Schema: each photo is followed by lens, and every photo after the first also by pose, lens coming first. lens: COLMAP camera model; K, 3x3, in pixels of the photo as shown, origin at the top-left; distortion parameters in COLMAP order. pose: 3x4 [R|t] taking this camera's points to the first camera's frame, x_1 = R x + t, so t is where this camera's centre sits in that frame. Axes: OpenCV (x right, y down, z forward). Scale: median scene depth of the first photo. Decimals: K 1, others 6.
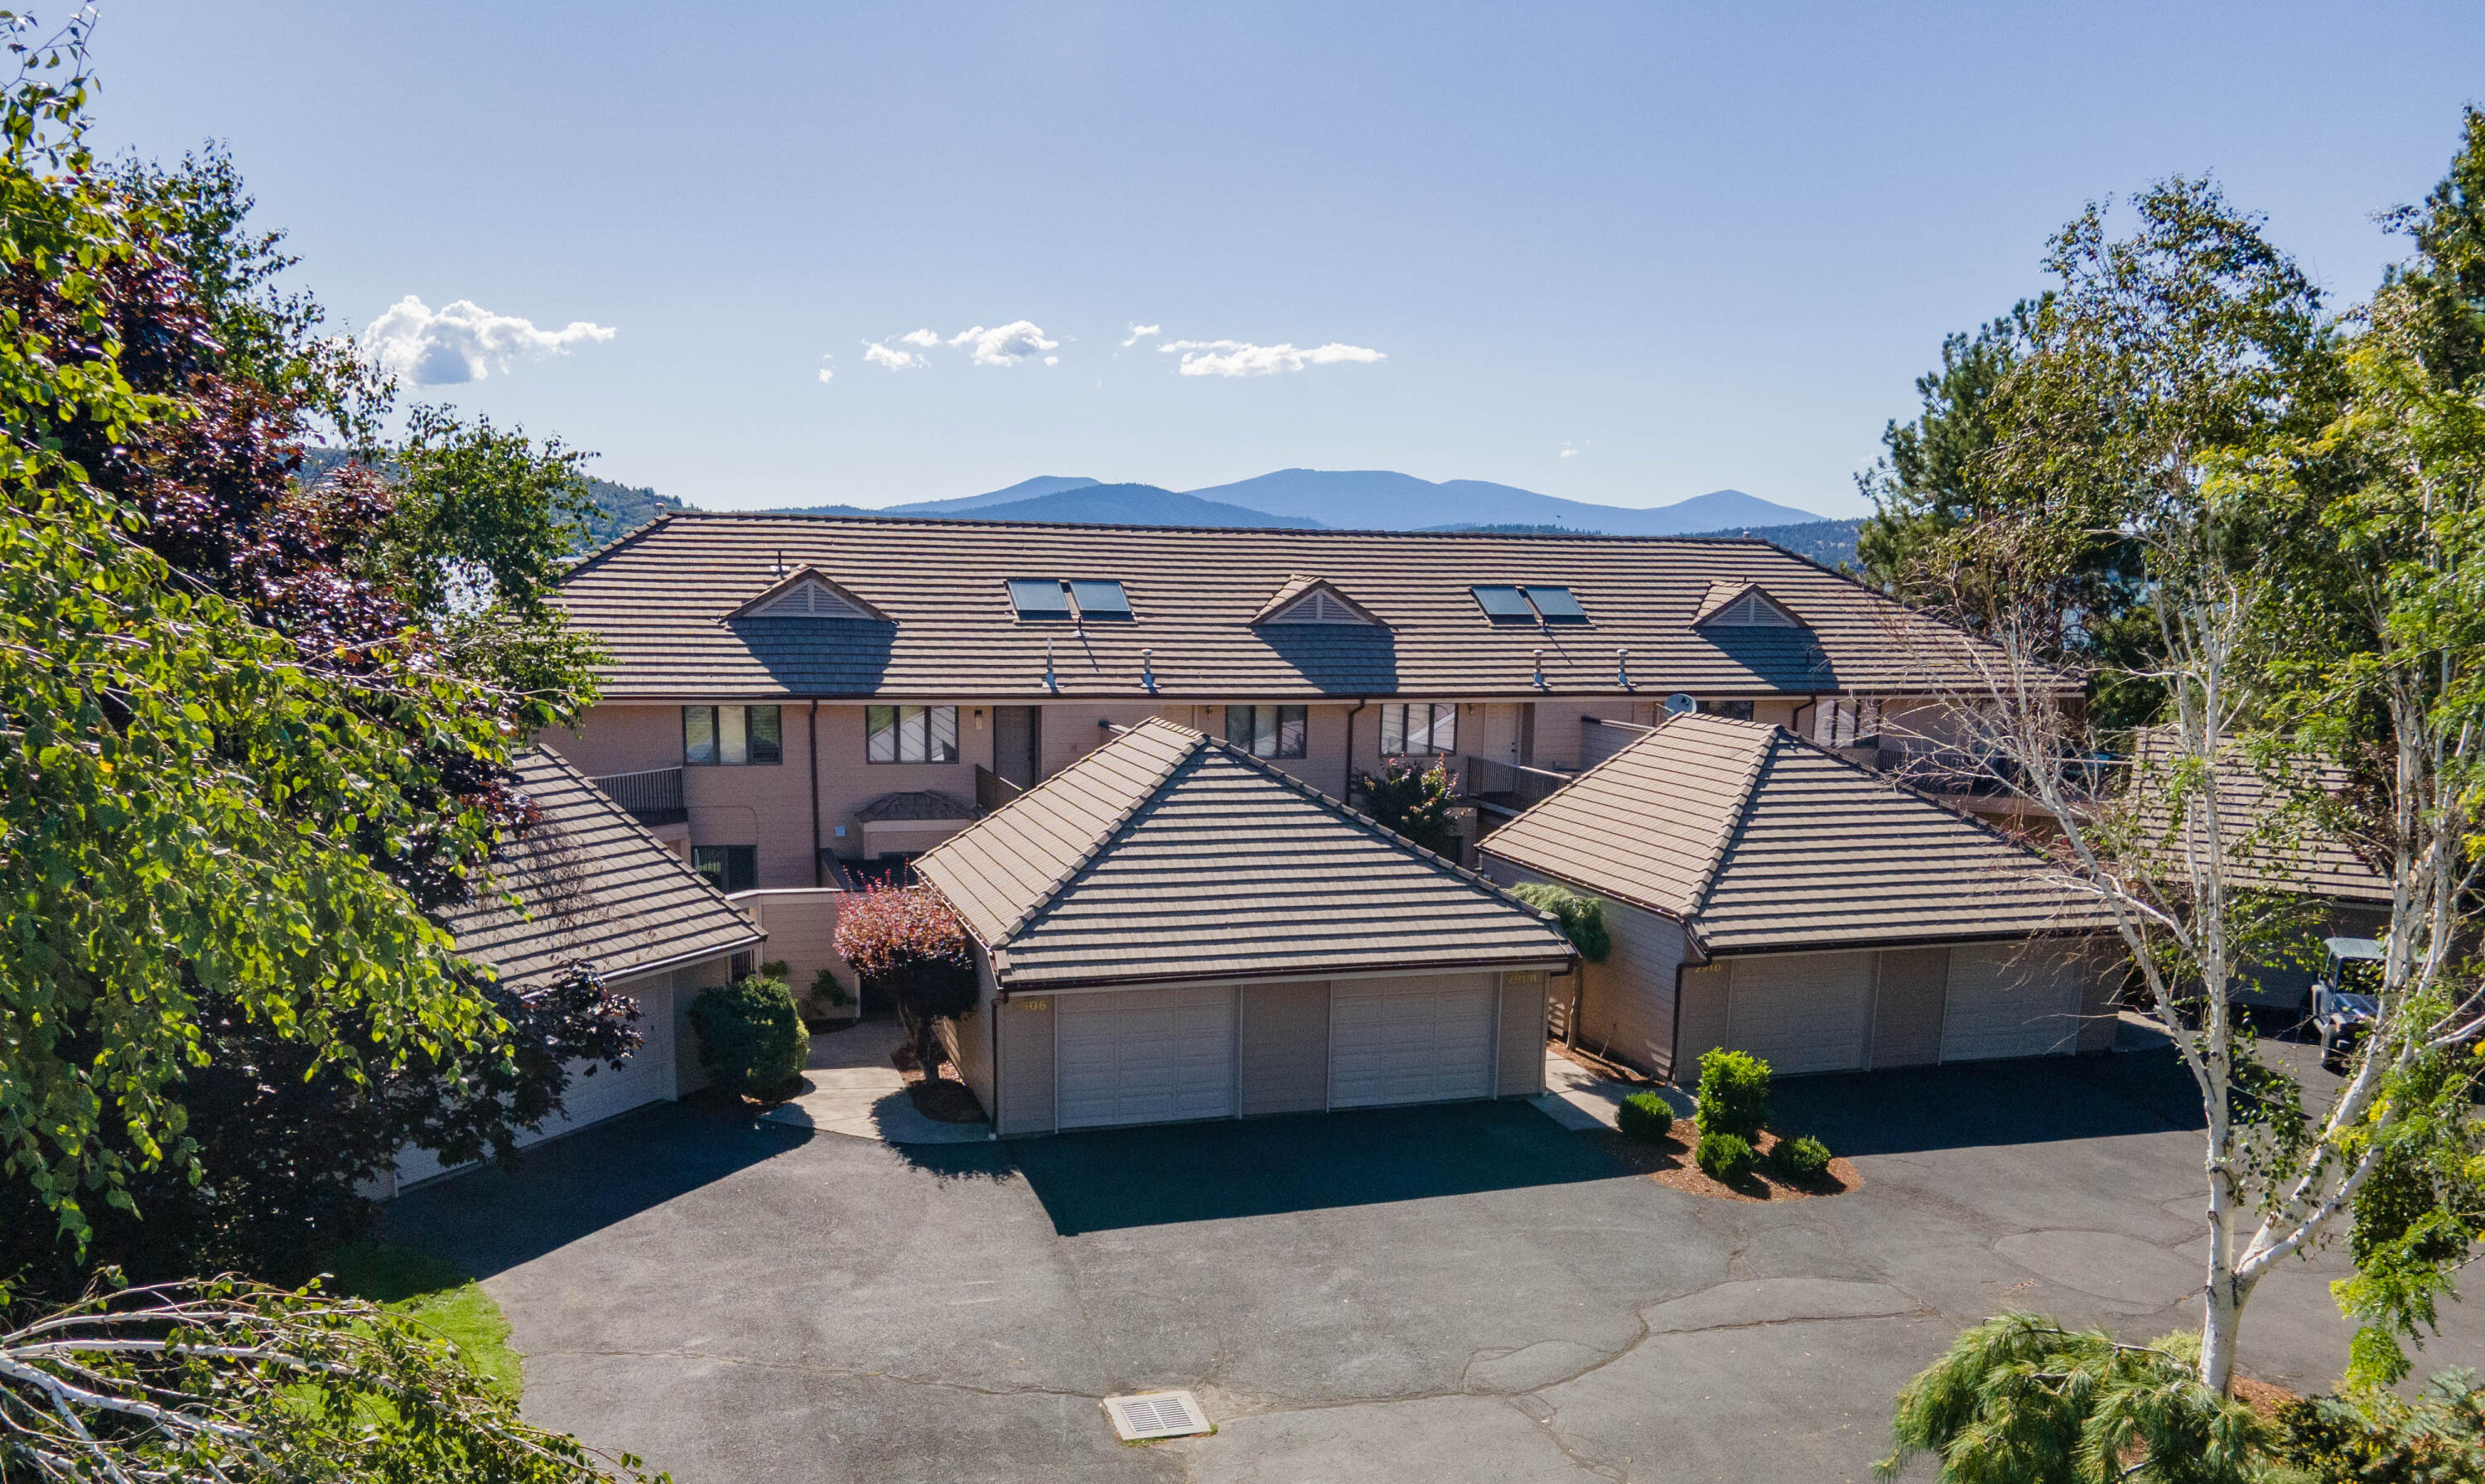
lens RADIAL K [[1818.6, 0, 1228.9], [0, 1818.6, 933.6], [0, 0, 1]] dist [0.042364, -0.025504]
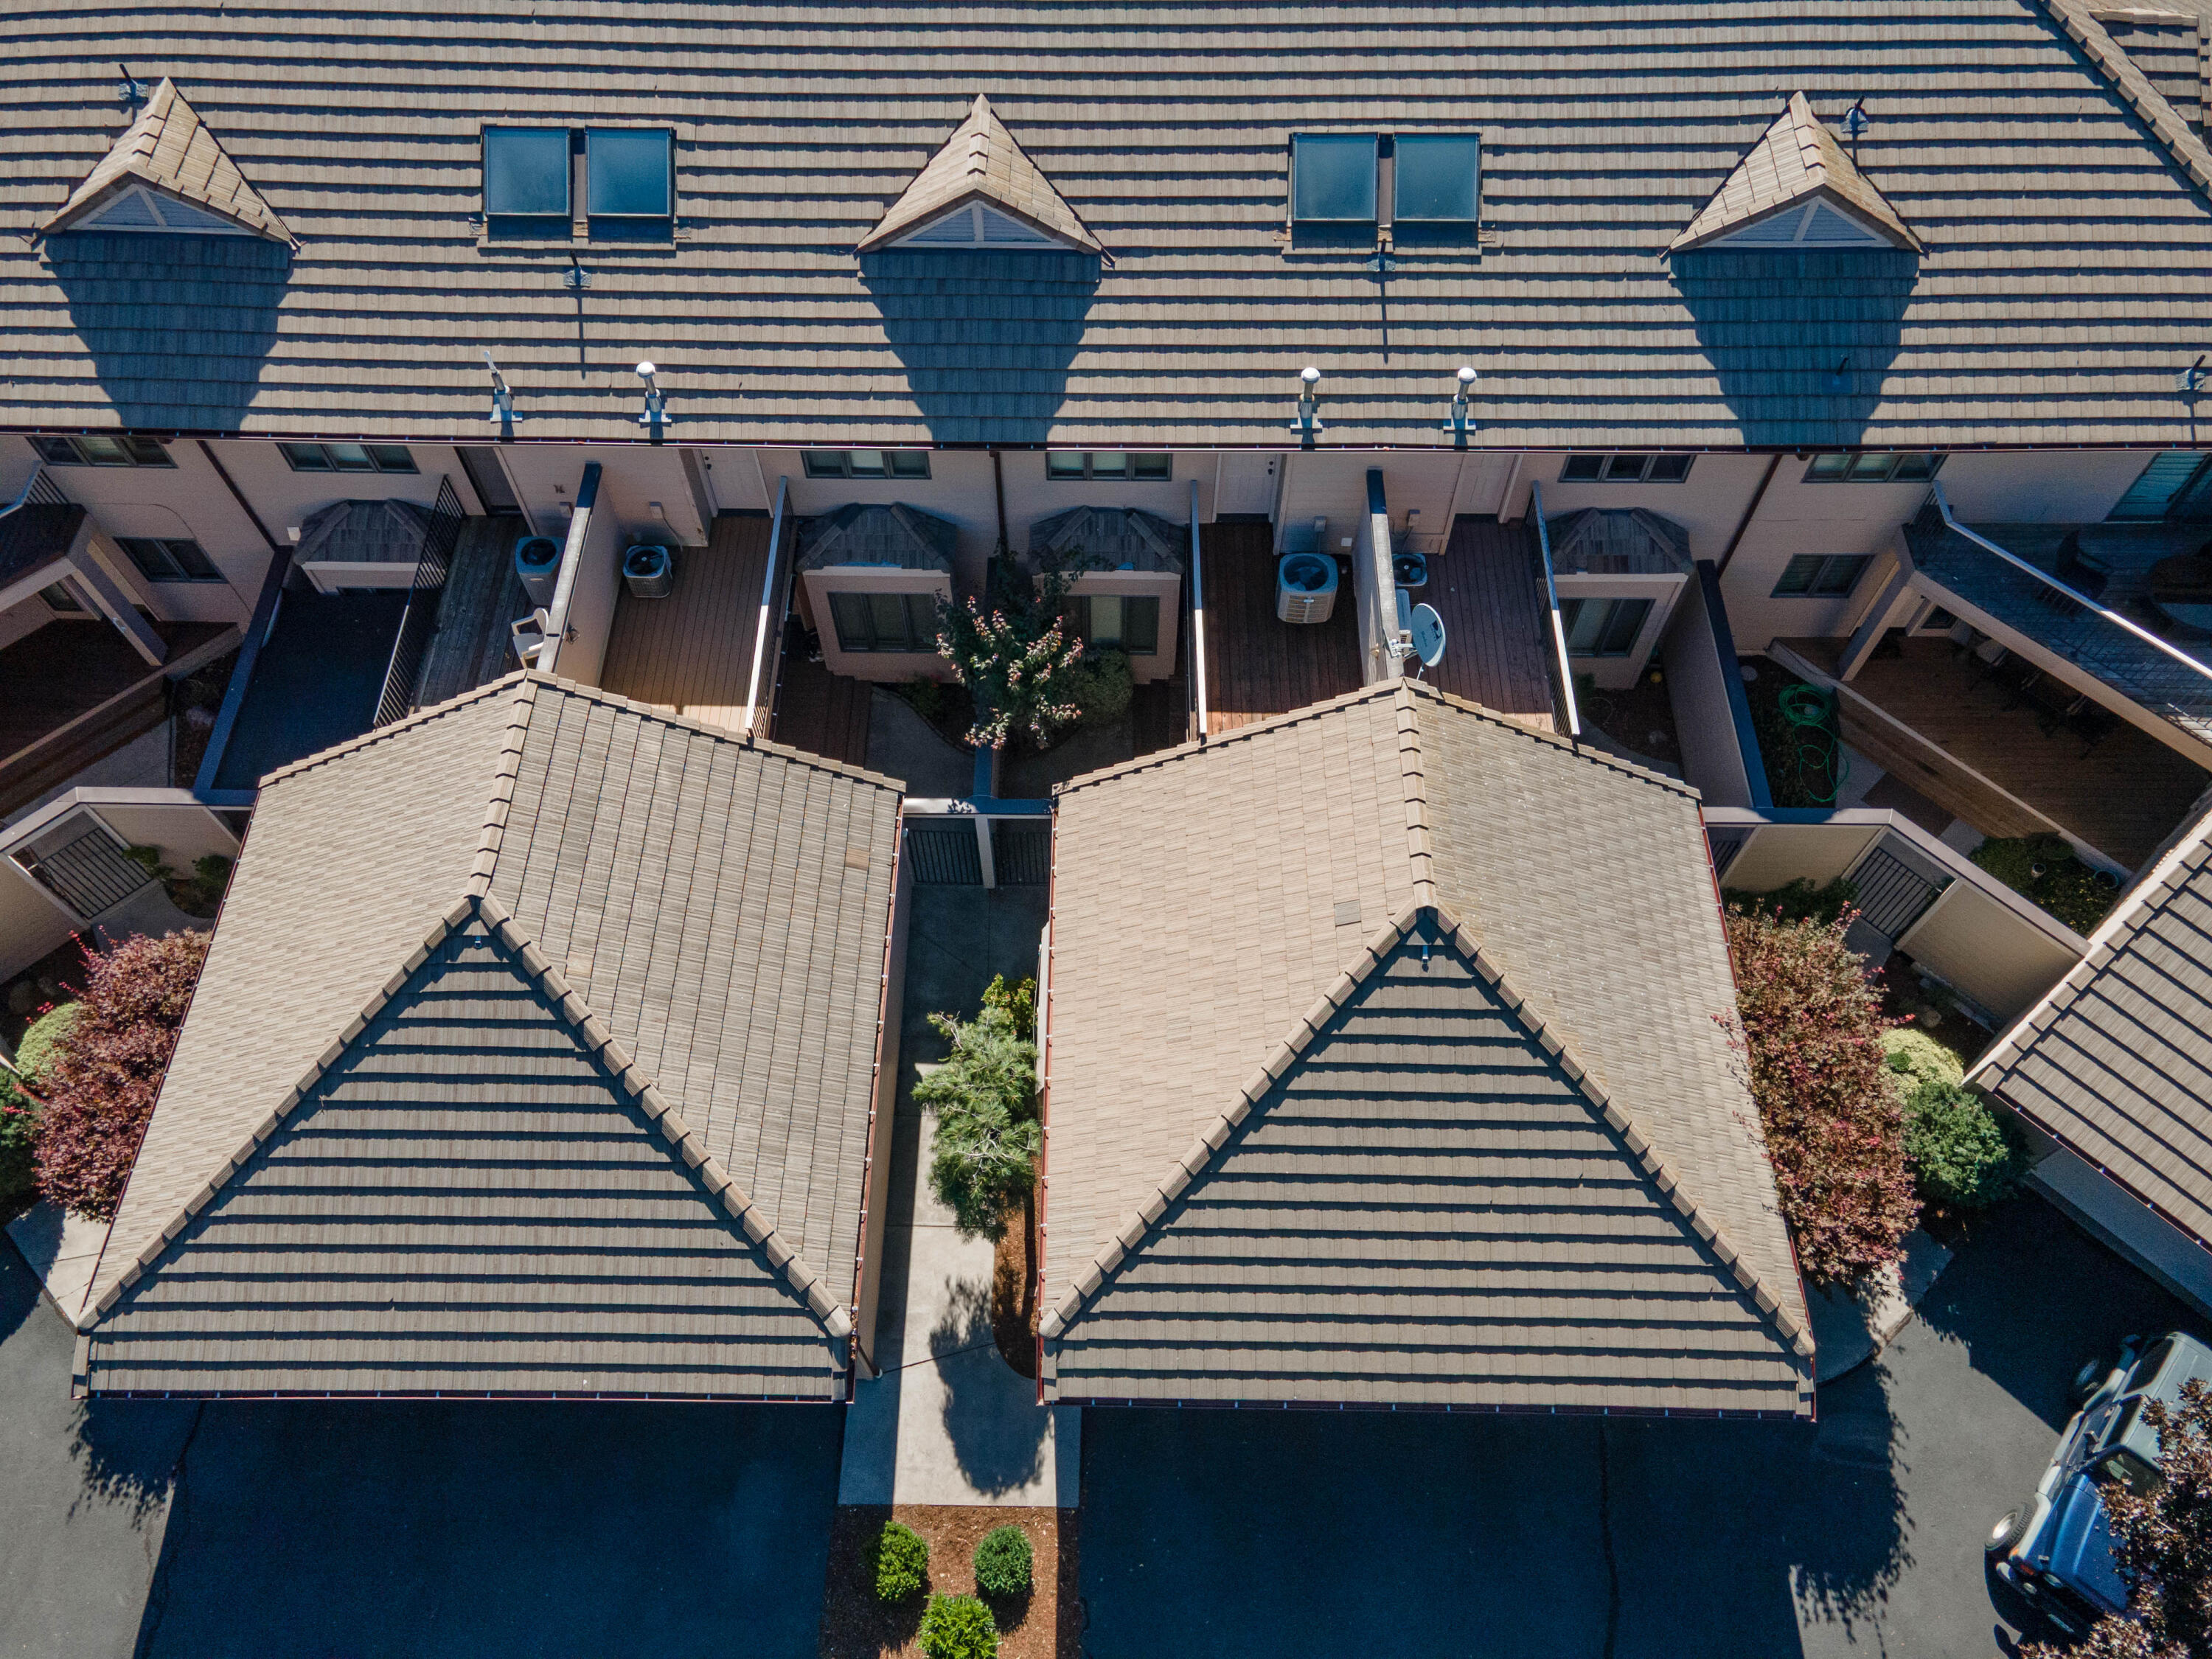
lens RADIAL K [[1612.2, 0, 1089.7], [0, 1612.2, 827.2], [0, 0, 1]] dist [0.027031, 0.034275]
pose [[0.946131, 0.265349, -0.185541, 0.336283], [-0.041194, 0.667036, 0.743886, -0.631982], [0.321152, -0.696170, 0.642034, 0.733854]]
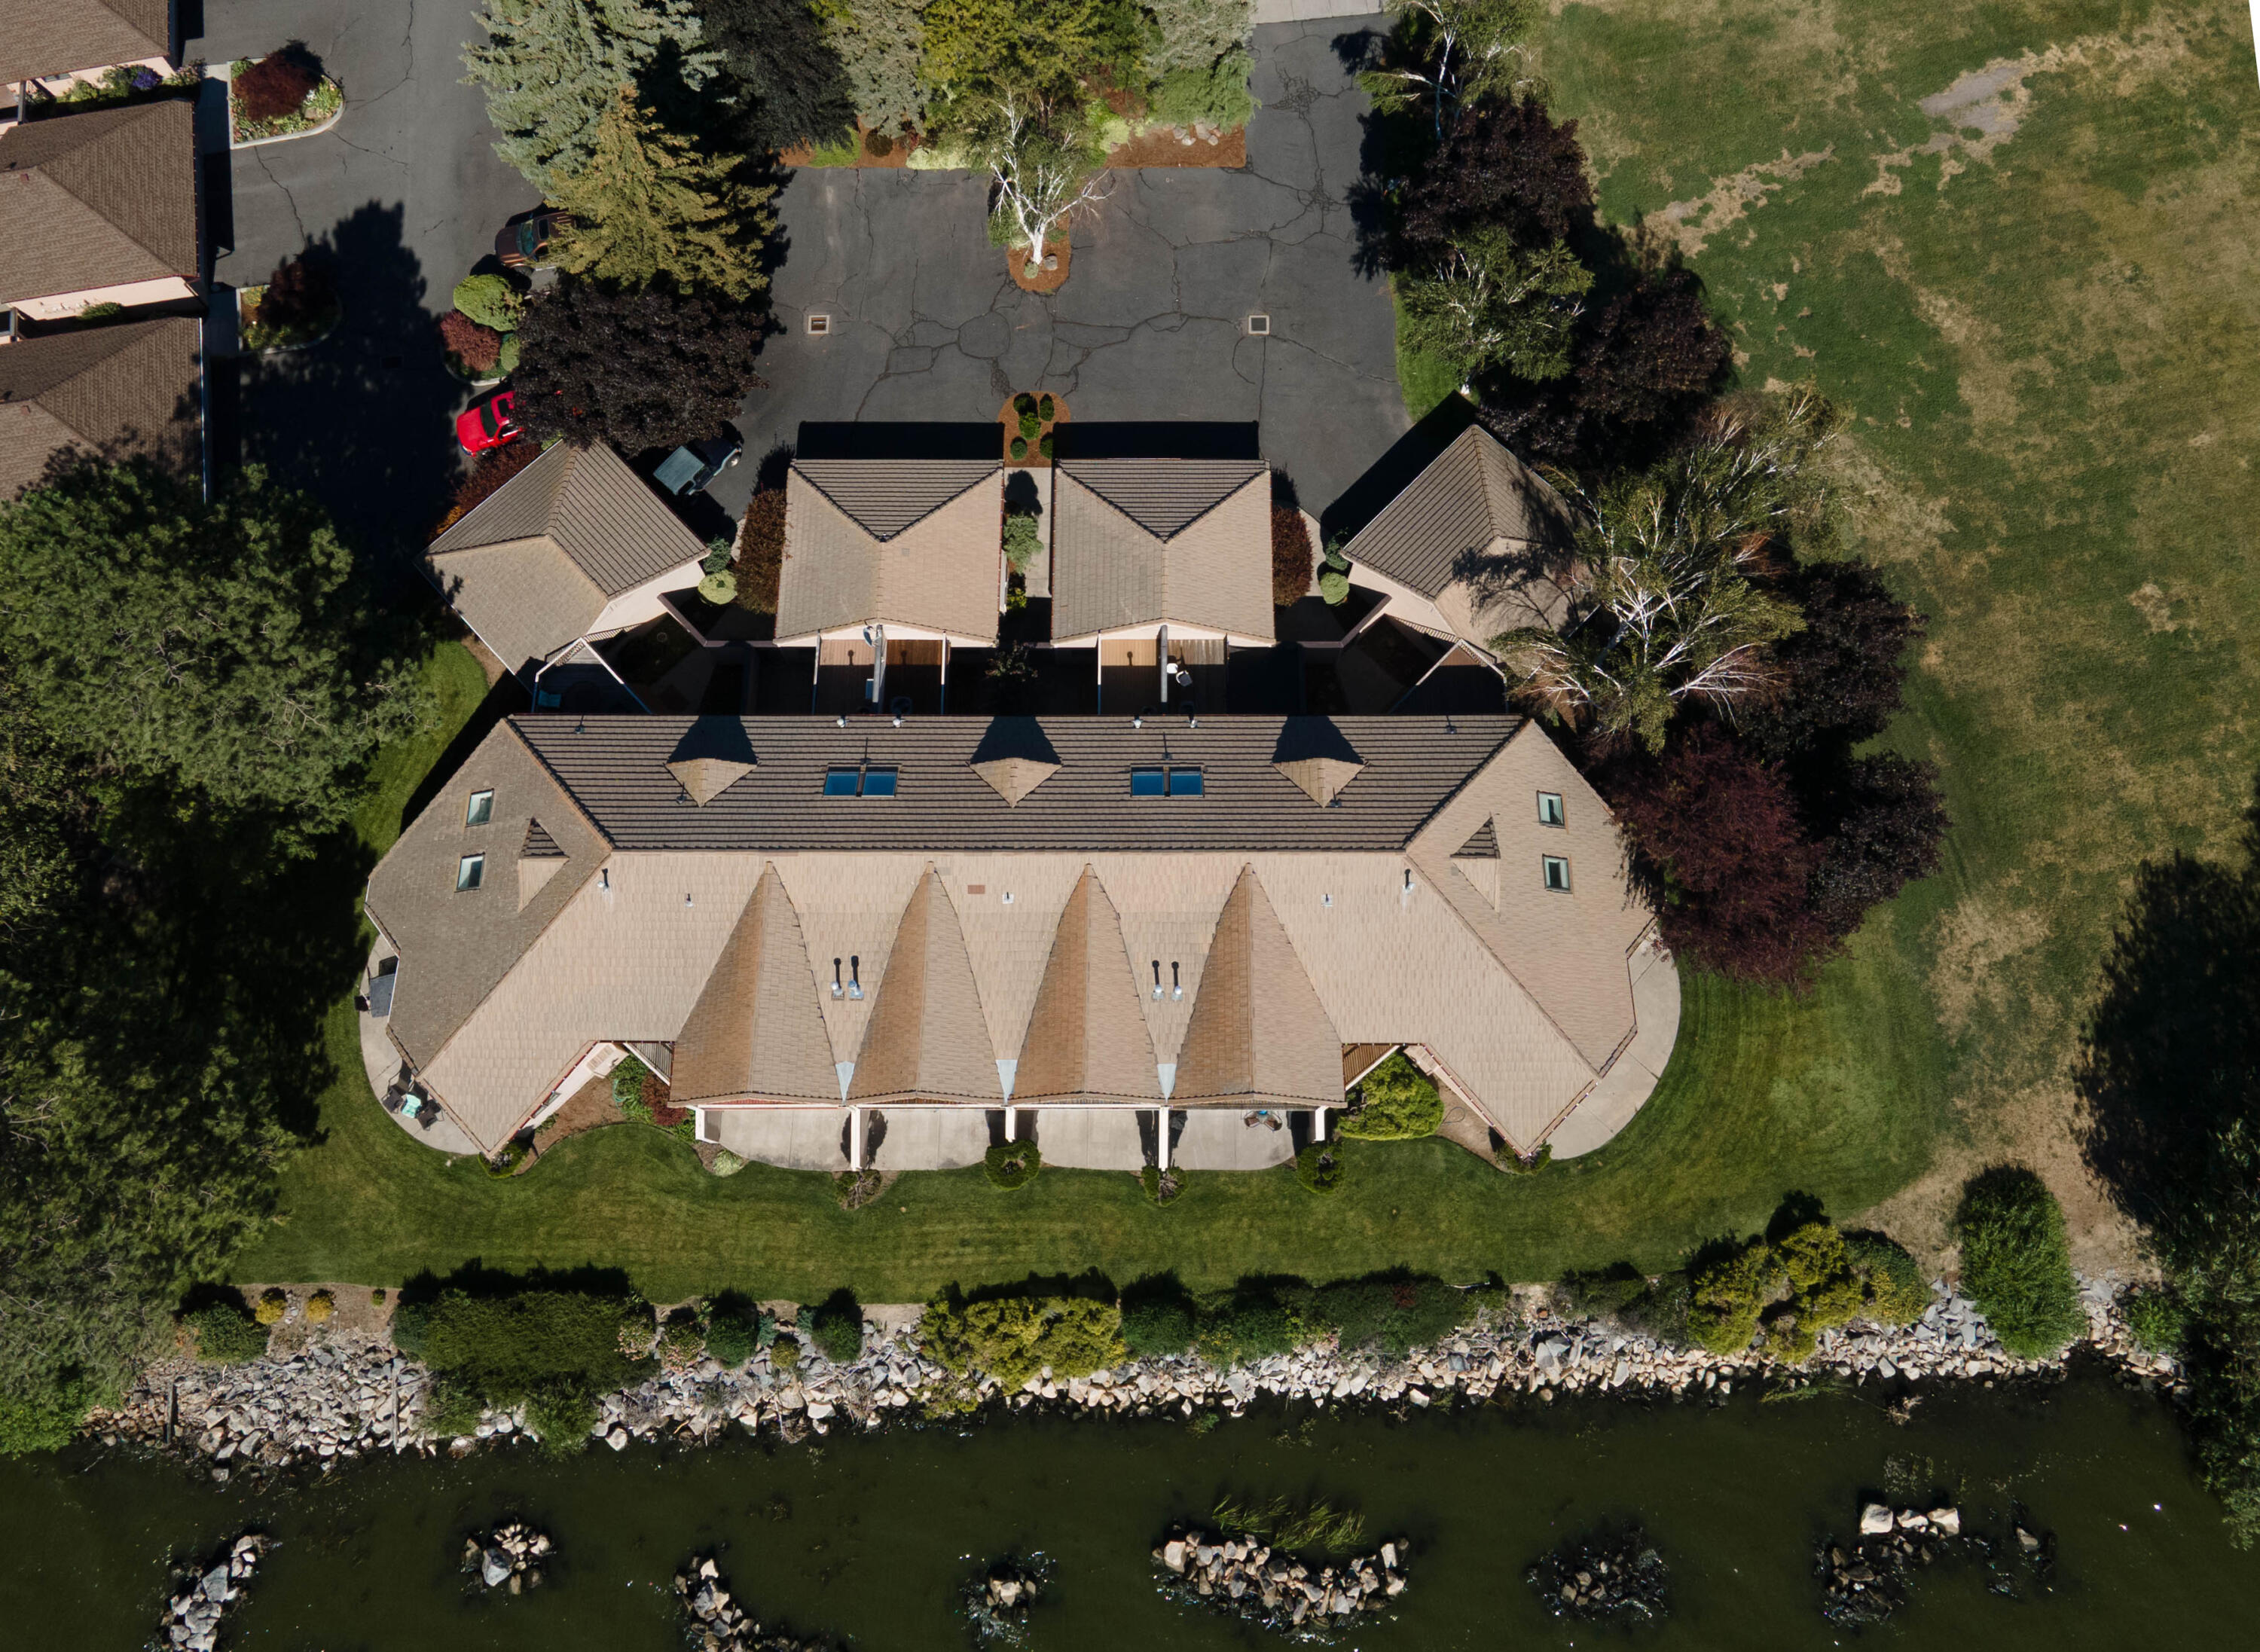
lens RADIAL K [[1727.4, 0, 1111.9], [0, 1727.4, 665.1], [0, 0, 1]] dist [0.046785, -0.013316]
pose [[-0.947558, -0.301256, 0.106673, -0.241064], [0.048568, 0.194164, 0.979766, -2.395708], [-0.315873, 0.933566, -0.169351, 1.621257]]
